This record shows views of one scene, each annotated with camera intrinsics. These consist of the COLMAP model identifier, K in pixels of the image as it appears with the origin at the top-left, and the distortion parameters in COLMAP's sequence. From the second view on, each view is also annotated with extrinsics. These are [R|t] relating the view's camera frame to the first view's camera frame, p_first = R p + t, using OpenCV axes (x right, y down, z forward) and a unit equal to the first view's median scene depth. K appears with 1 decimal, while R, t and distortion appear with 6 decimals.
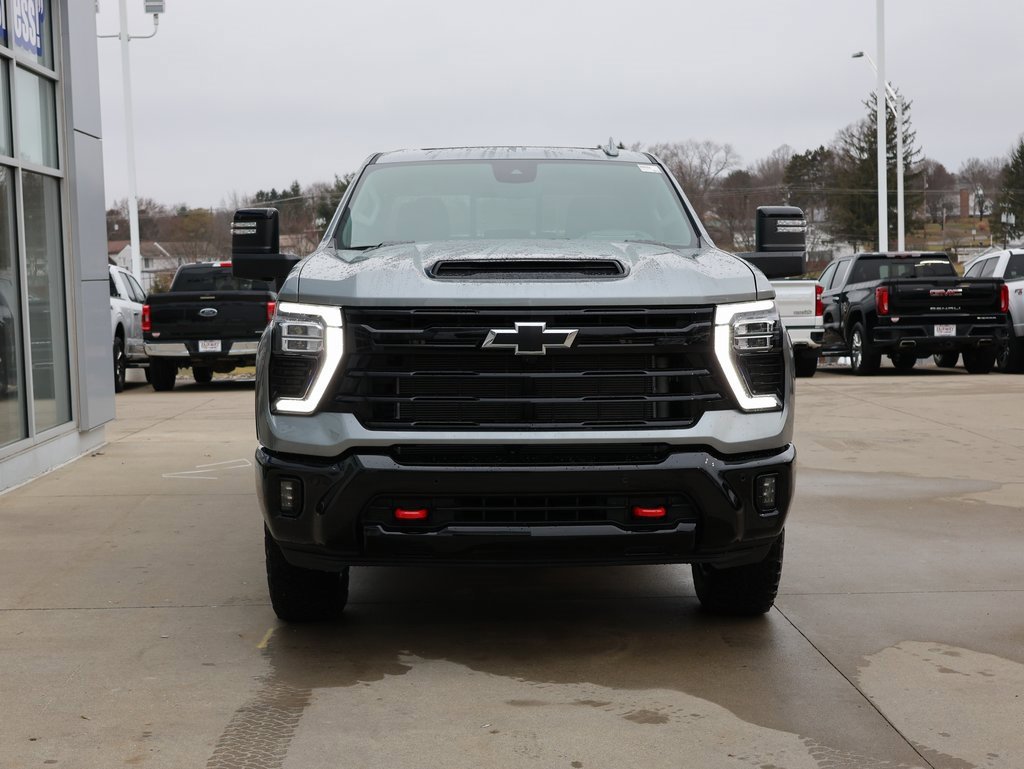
lens RADIAL K [[1406.1, 0, 519.8], [0, 1406.1, 391.1], [0, 0, 1]] dist [0.021217, 0.000000]
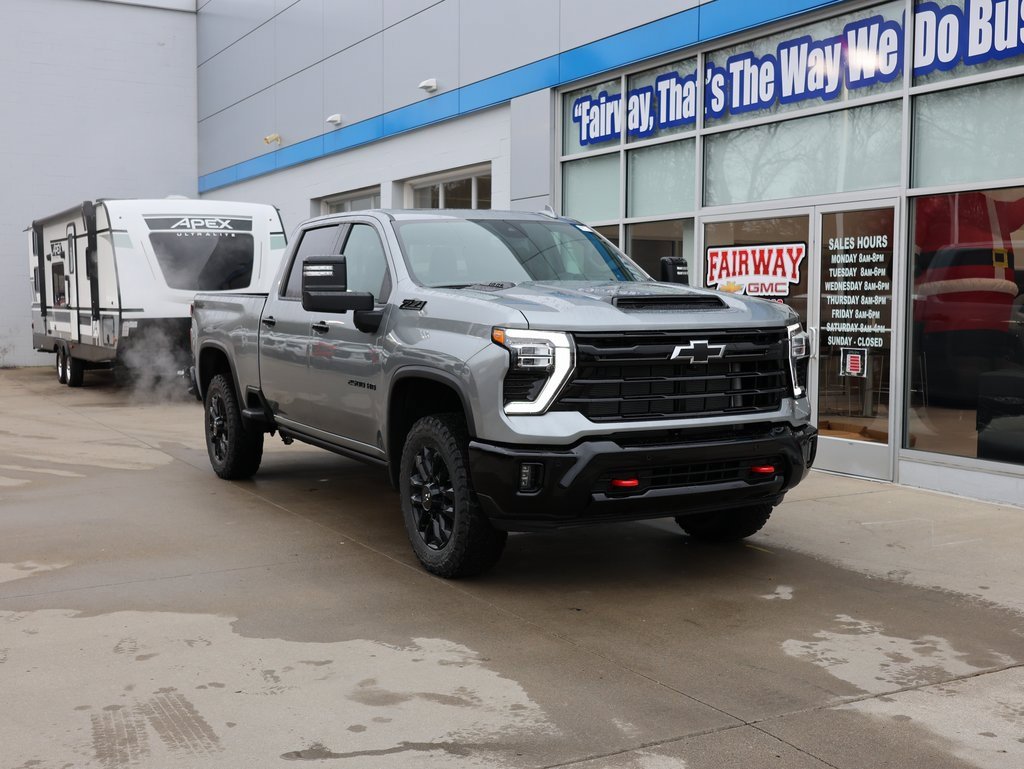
lens RADIAL K [[1197.4, 0, 504.2], [0, 1197.4, 385.2], [0, 0, 1]] dist [-0.001588, 0.000000]
pose [[0.895656, -0.041323, 0.442824, -0.684639], [0.046872, 0.998900, -0.001588, -0.010861], [-0.442271, 0.022178, 0.896607, 0.008525]]
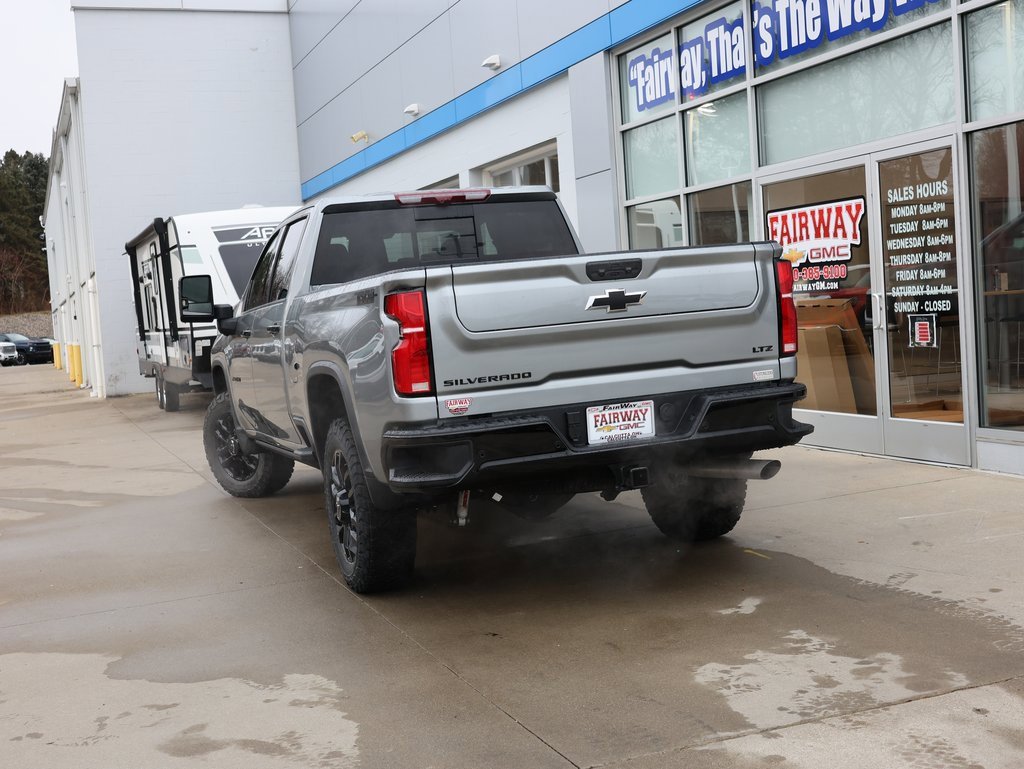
lens RADIAL K [[1276.7, 0, 513.9], [0, 1276.7, 389.9], [0, 0, 1]] dist [-0.003845, 0.000000]
pose [[0.944630, -0.099618, 0.312649, -0.426255], [0.108295, 0.994064, -0.010468, 0.014245], [-0.309751, 0.043746, 0.949811, -0.016345]]
